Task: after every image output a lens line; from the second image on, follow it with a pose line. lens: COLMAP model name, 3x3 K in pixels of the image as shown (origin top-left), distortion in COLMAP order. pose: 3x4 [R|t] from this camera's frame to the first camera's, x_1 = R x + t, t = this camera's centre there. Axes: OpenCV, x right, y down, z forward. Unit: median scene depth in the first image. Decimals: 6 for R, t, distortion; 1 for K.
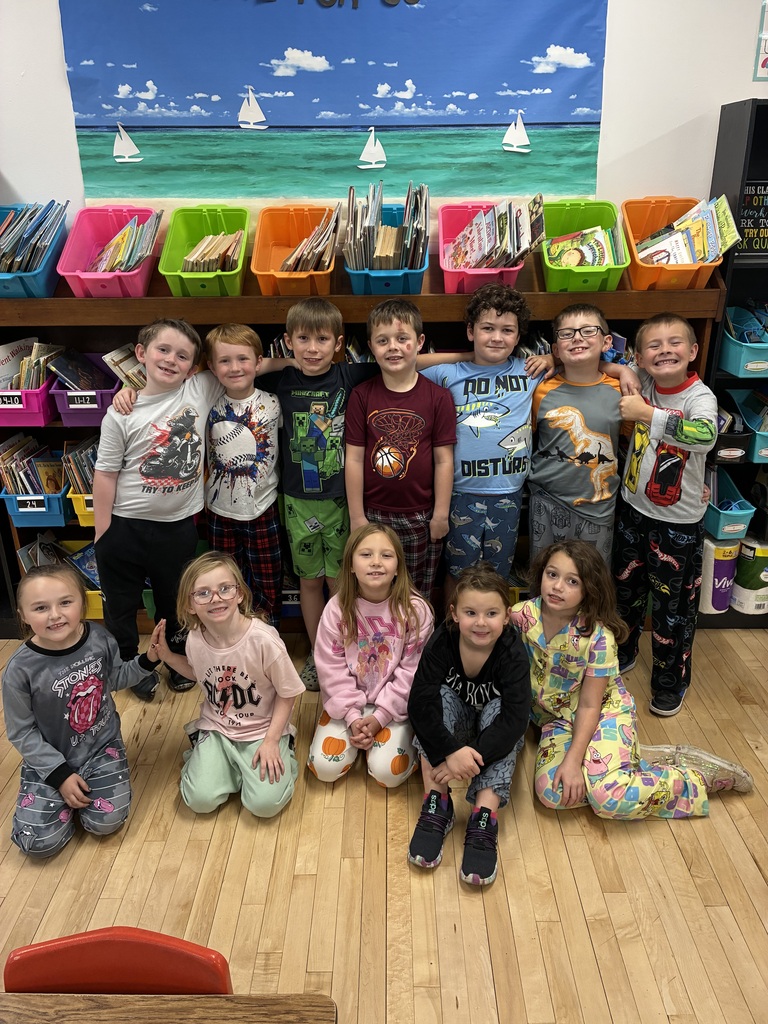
lens RADIAL K [[781.5, 0, 384.0], [0, 781.5, 512.0], [0, 0, 1]] dist [0.008227, -0.048333]
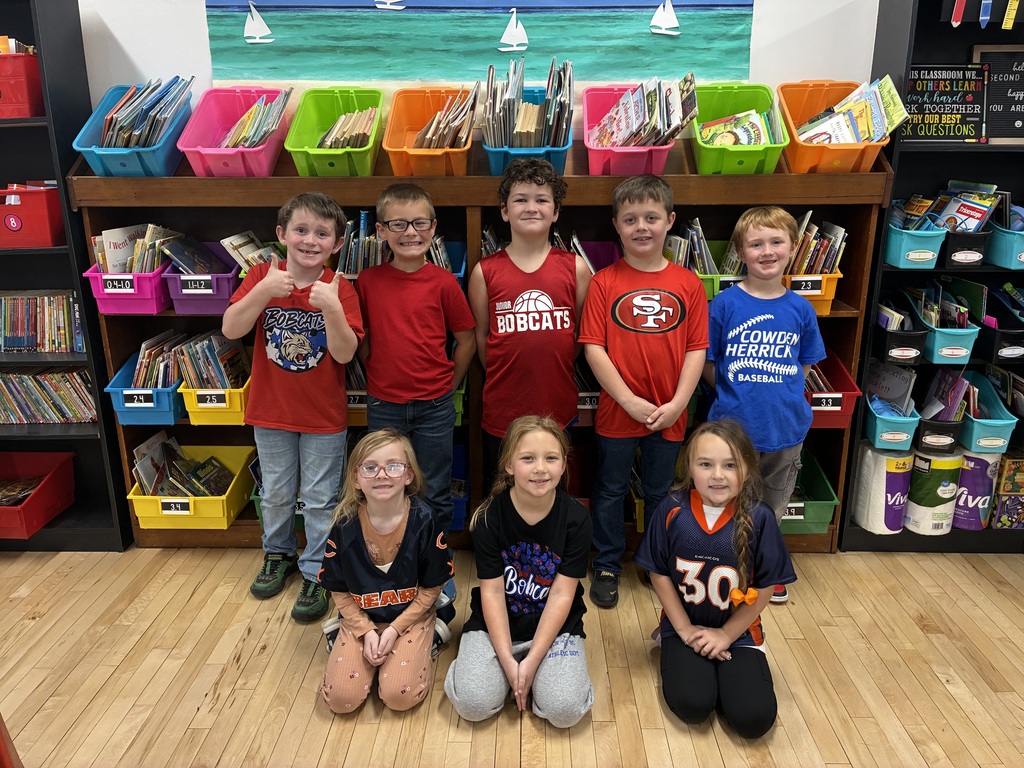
lens RADIAL K [[781.5, 0, 508.4], [0, 781.5, 383.9], [0, 0, 1]] dist [0.008227, -0.048333]
pose [[0.999784, 0.011649, -0.017215, -0.000028], [-0.013301, 0.994978, -0.099203, 0.060467], [0.015973, 0.099410, 0.994918, 0.092776]]
